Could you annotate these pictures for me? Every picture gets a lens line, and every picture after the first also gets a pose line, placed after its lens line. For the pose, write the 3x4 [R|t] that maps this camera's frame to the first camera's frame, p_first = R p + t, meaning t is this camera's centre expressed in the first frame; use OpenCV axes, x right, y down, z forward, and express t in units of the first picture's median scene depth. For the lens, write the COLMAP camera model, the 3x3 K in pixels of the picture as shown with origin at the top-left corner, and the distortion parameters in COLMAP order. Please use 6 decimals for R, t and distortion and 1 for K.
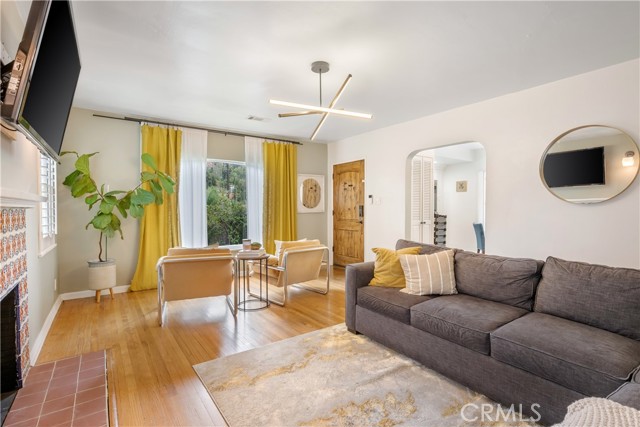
lens RADIAL K [[295.1, 0, 320.0], [0, 295.1, 213.5], [0, 0, 1]] dist [0.000661, 0.000040]
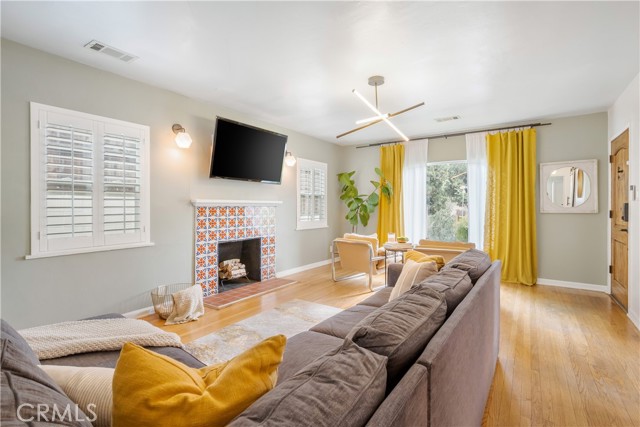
lens RADIAL K [[288.0, 0, 320.5], [0, 288.0, 211.4], [0, 0, 1]] dist [0.000599, -0.000121]
pose [[0.377096, 0.016559, -0.926026, 0.451910], [-0.023791, 0.999683, 0.008188, 0.001080], [0.925869, 0.018943, 0.377371, 0.184038]]
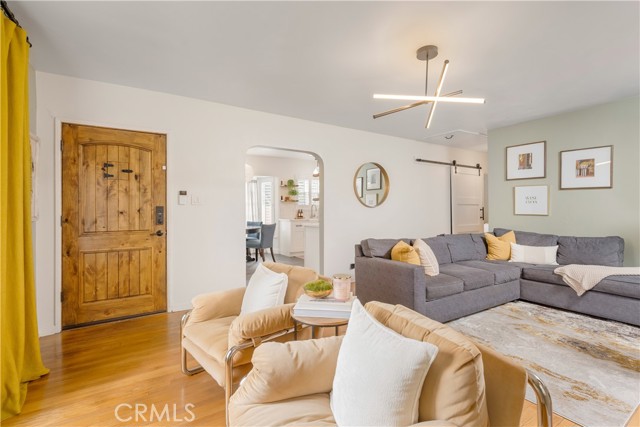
lens RADIAL K [[288.0, 0, 320.5], [0, 288.0, 211.4], [0, 0, 1]] dist [0.000599, -0.000121]
pose [[0.089424, -0.002676, 0.995990, -0.429565], [0.025636, 0.999671, 0.000384, -0.007934], [-0.995664, 0.025499, 0.089463, 0.600612]]
